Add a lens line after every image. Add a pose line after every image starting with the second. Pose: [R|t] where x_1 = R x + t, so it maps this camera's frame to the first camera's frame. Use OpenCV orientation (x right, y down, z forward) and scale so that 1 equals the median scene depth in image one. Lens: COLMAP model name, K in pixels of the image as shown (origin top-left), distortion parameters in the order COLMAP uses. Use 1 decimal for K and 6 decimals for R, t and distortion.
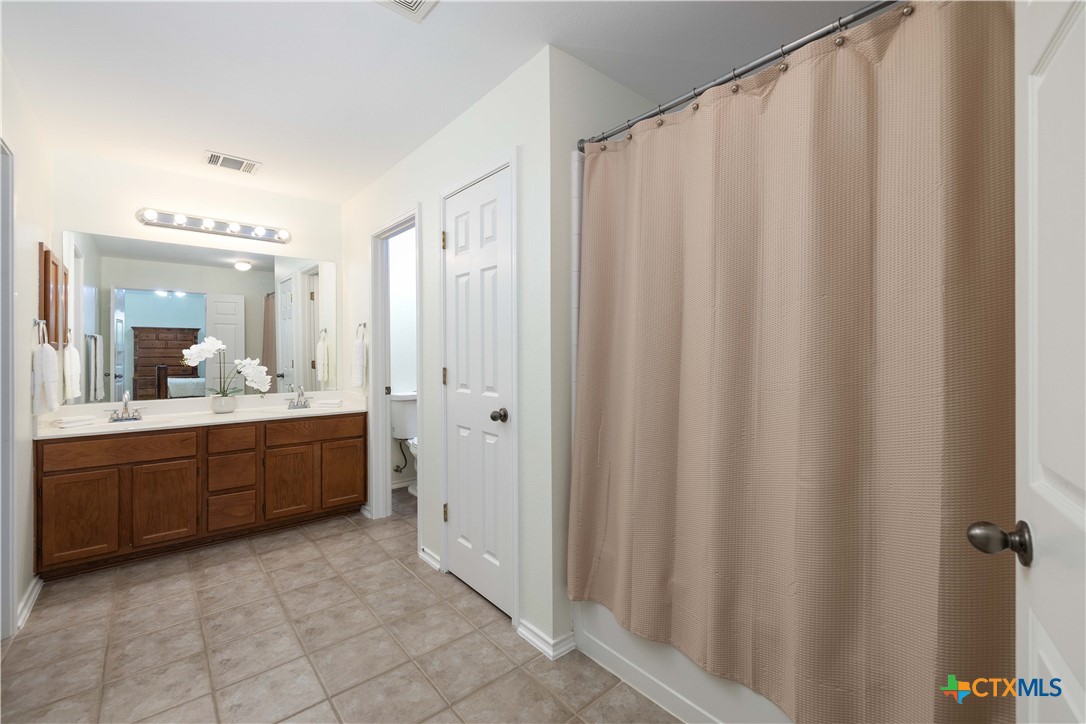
lens RADIAL K [[460.3, 0, 545.2], [0, 460.3, 350.6], [0, 0, 1]] dist [0.000929, 0.000292]
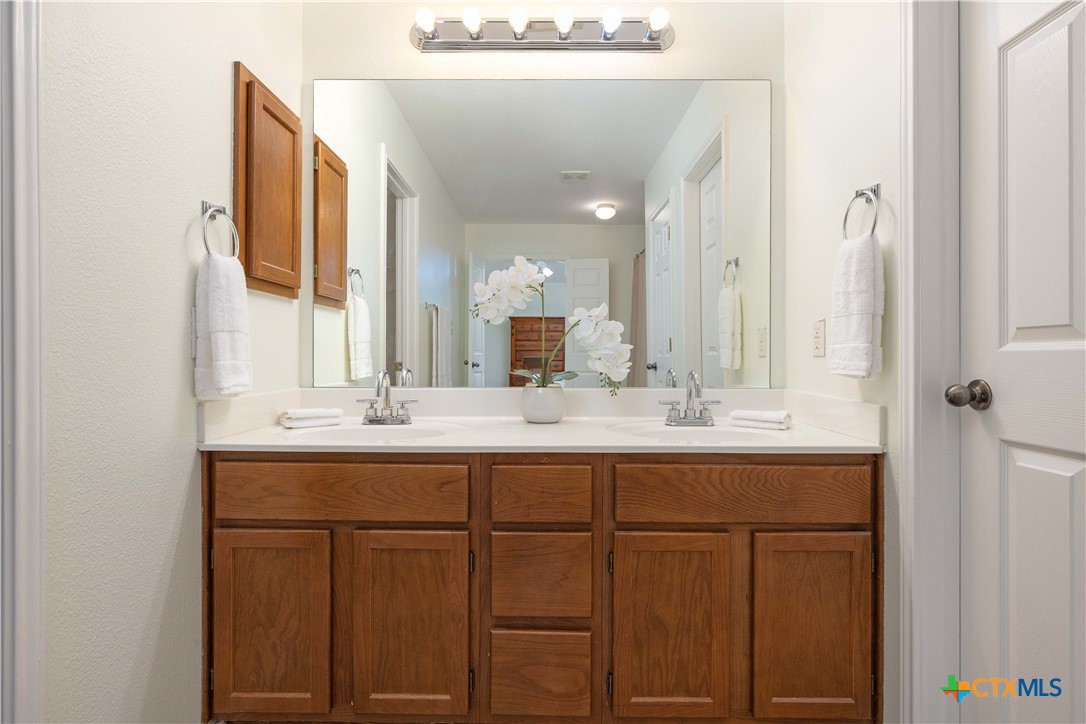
lens RADIAL K [[563.8, 0, 543.0], [0, 563.8, 362.0], [0, 0, 1]] dist [-0.000440, -0.000062]
pose [[0.755629, 0.010303, -0.654919, -0.339964], [-0.002772, 0.999918, 0.012532, 0.069828], [0.654995, -0.007654, 0.755595, 0.595145]]
